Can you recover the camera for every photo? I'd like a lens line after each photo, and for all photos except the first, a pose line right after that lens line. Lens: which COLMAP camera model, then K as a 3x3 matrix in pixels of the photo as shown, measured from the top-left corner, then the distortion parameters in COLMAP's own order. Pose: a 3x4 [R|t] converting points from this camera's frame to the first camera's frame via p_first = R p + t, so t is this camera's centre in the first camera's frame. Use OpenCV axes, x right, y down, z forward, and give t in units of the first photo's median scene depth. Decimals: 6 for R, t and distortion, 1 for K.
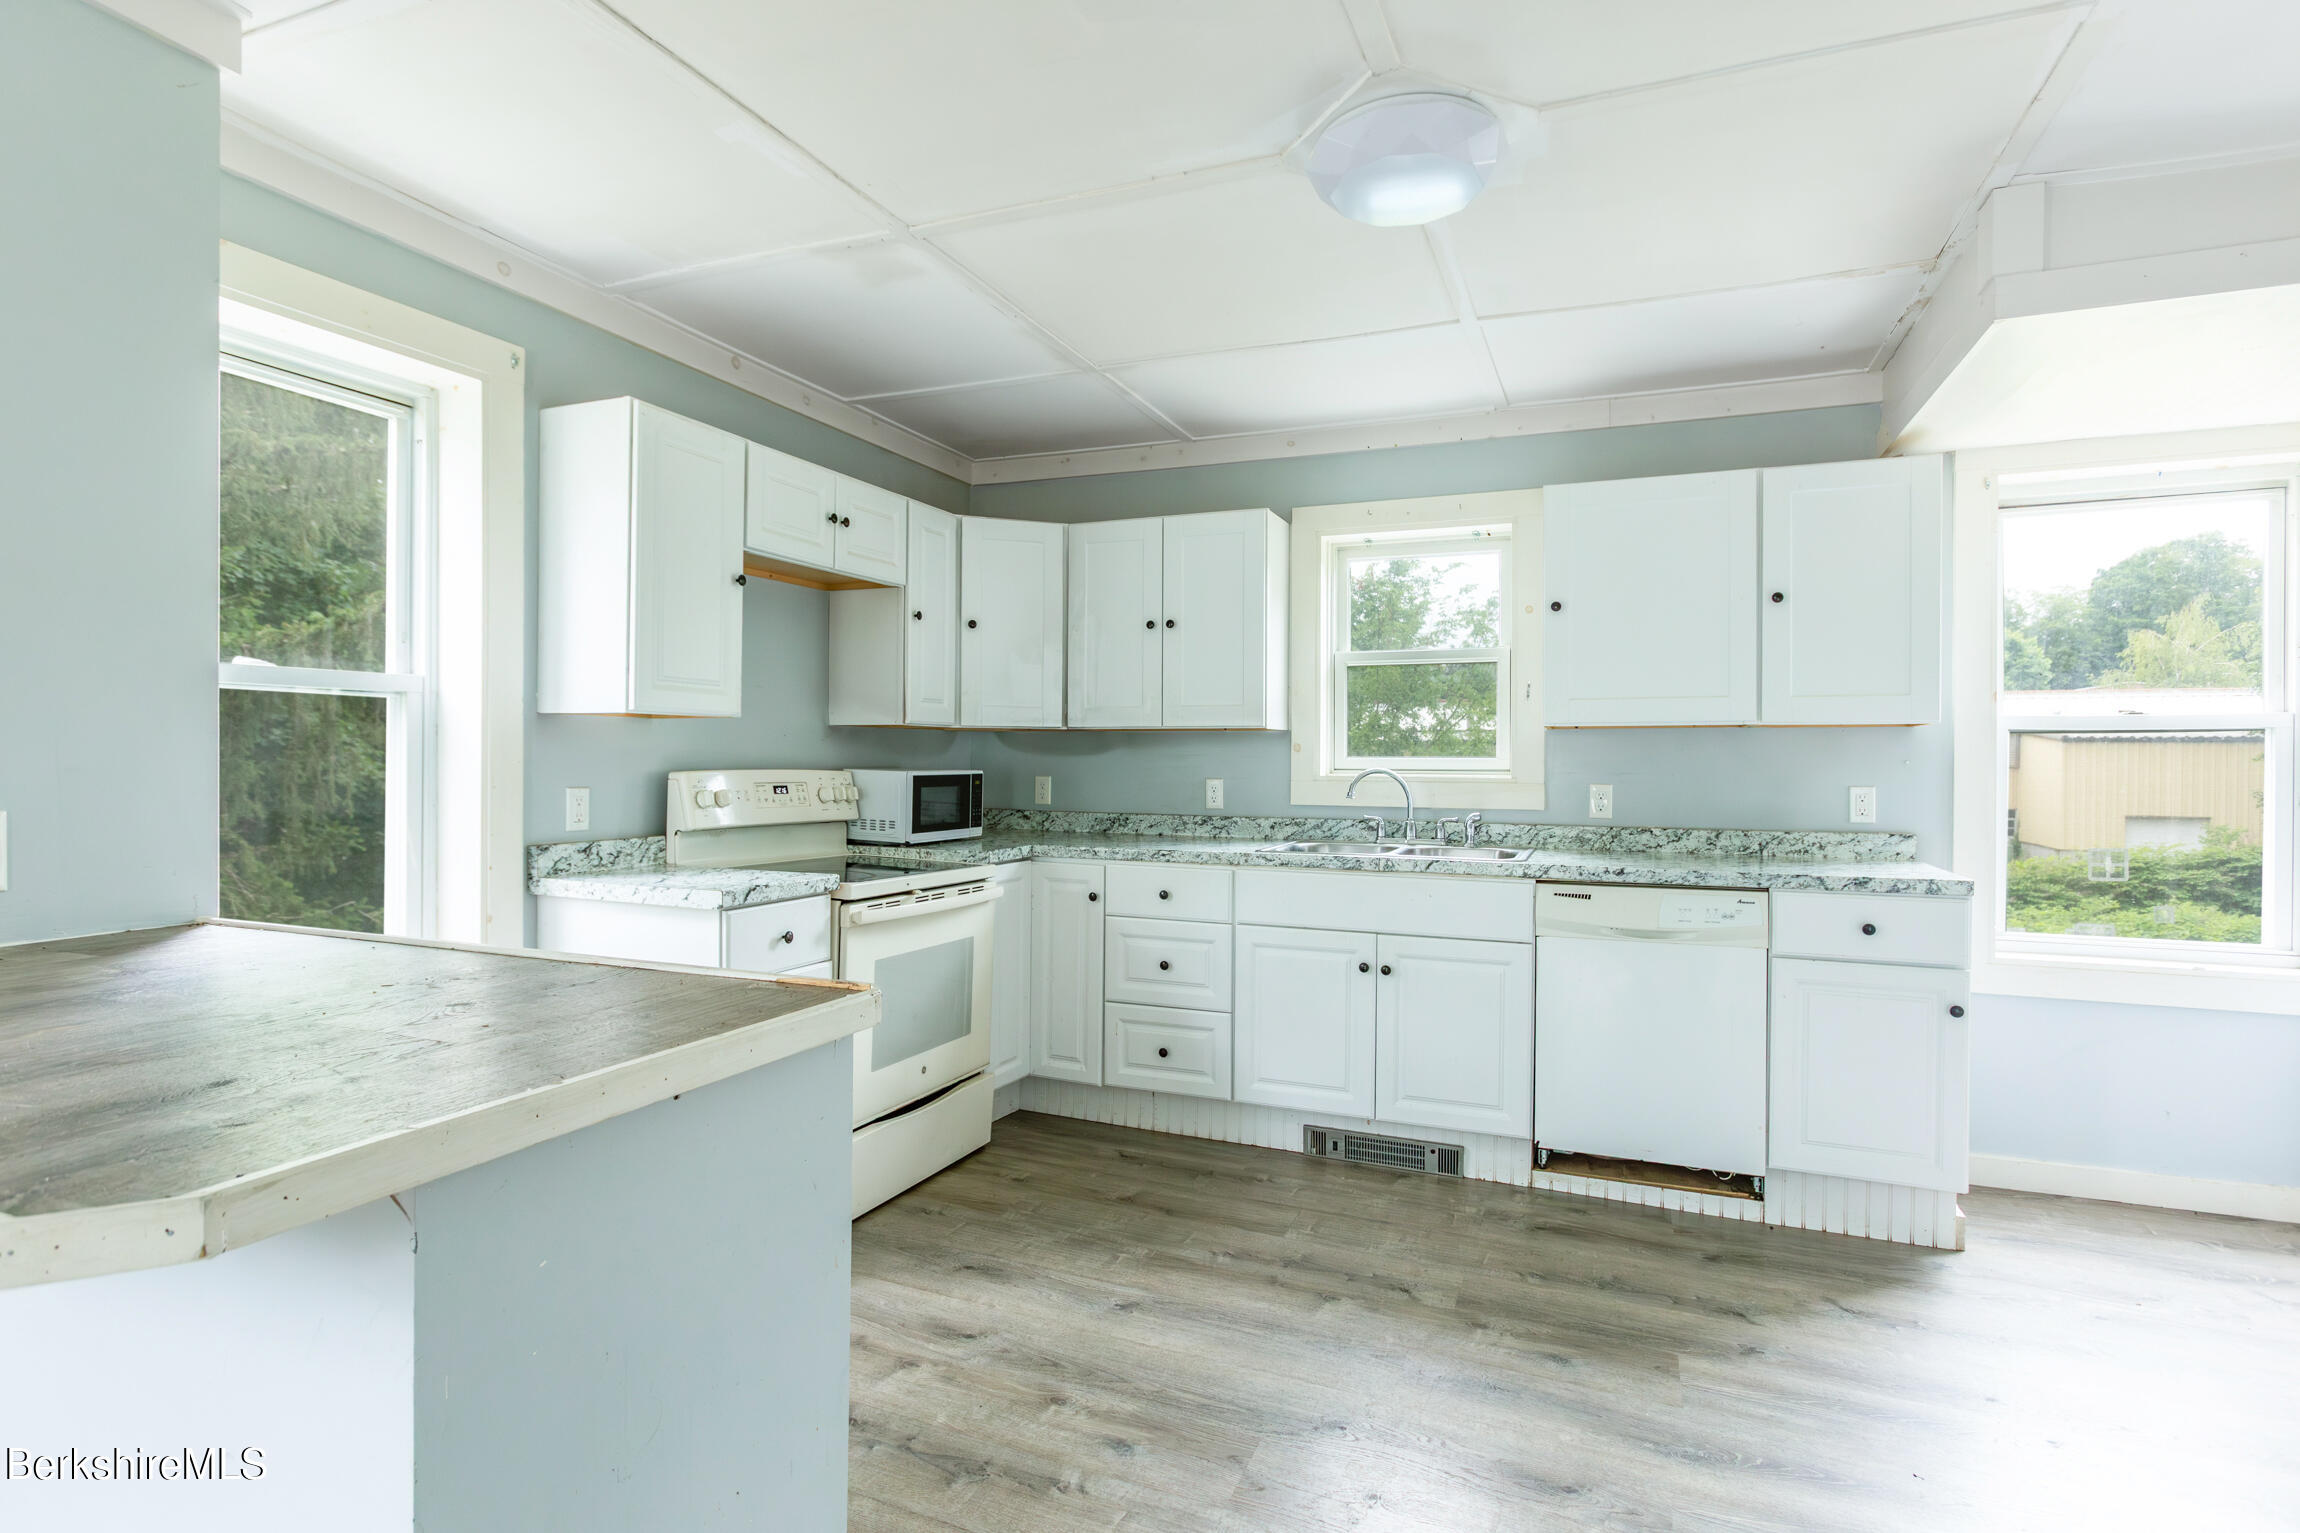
lens RADIAL K [[1122.8, 0, 1156.4], [0, 1122.8, 764.6], [0, 0, 1]] dist [-0.006364, -0.000132]
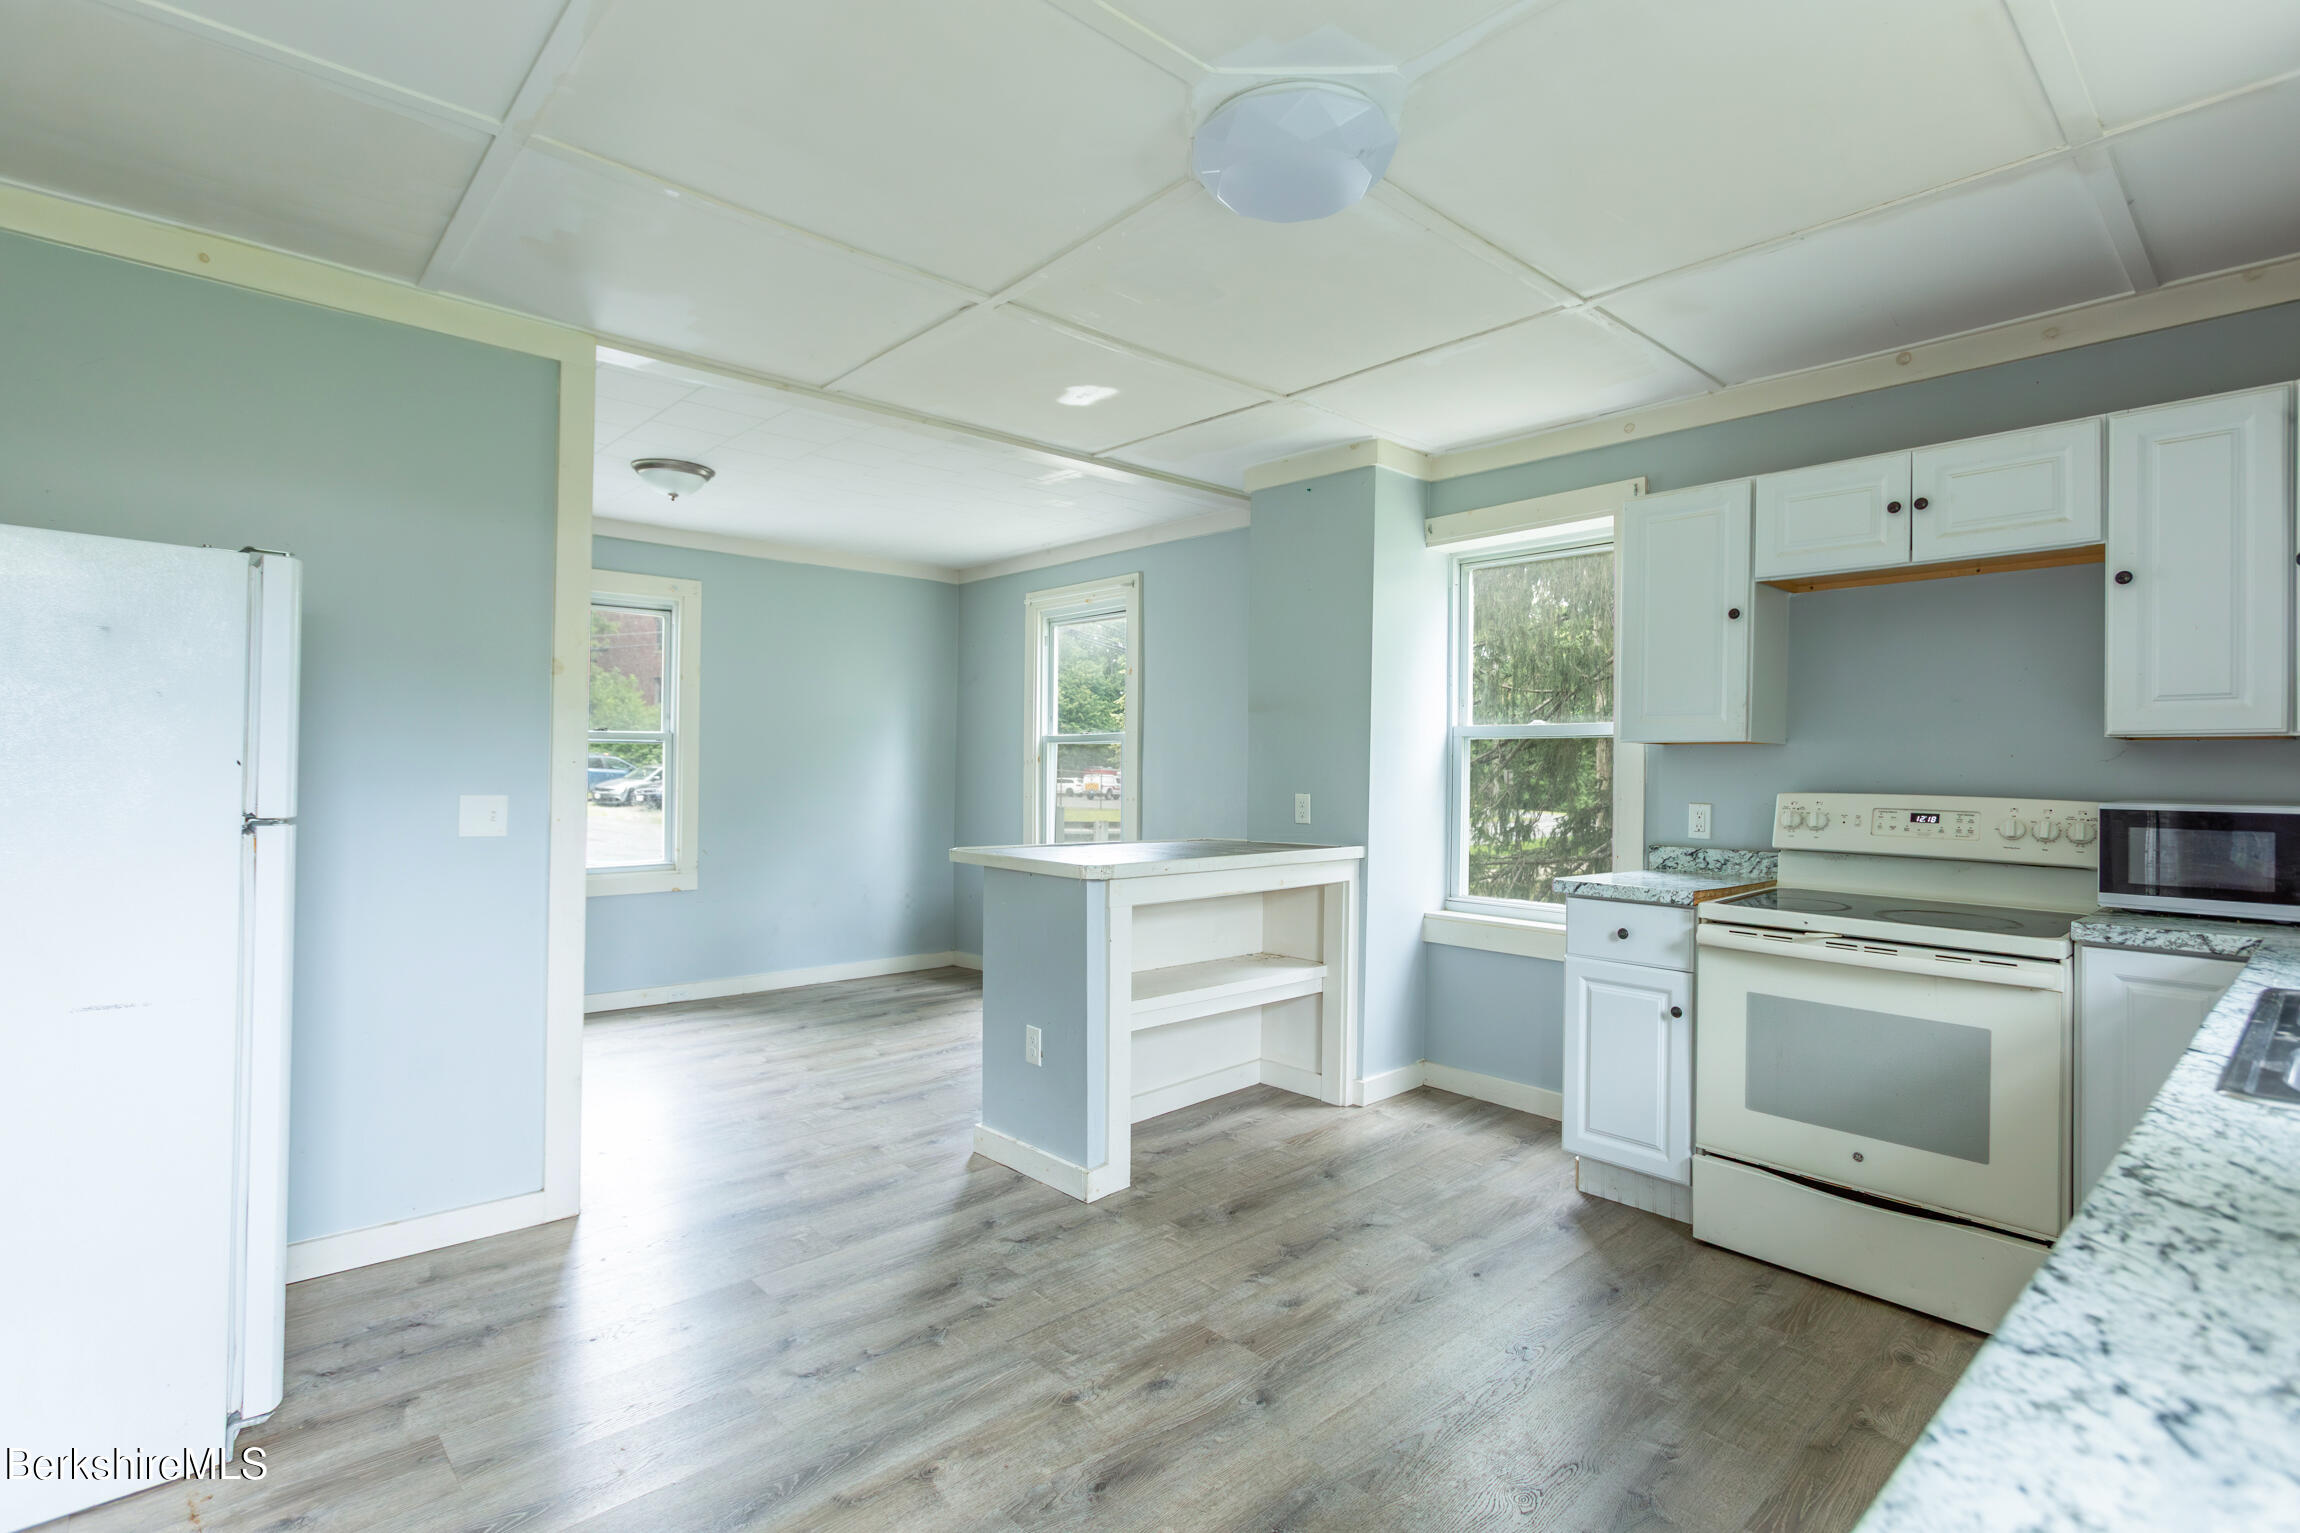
lens RADIAL K [[1122.8, 0, 1153.0], [0, 1122.8, 762.6], [0, 0, 1]] dist [-0.006364, -0.000132]
pose [[-0.419312, -0.019361, -0.907636, 0.830886], [-0.023320, 0.999672, -0.010550, 0.002490], [0.907543, 0.016743, -0.419626, 0.945869]]
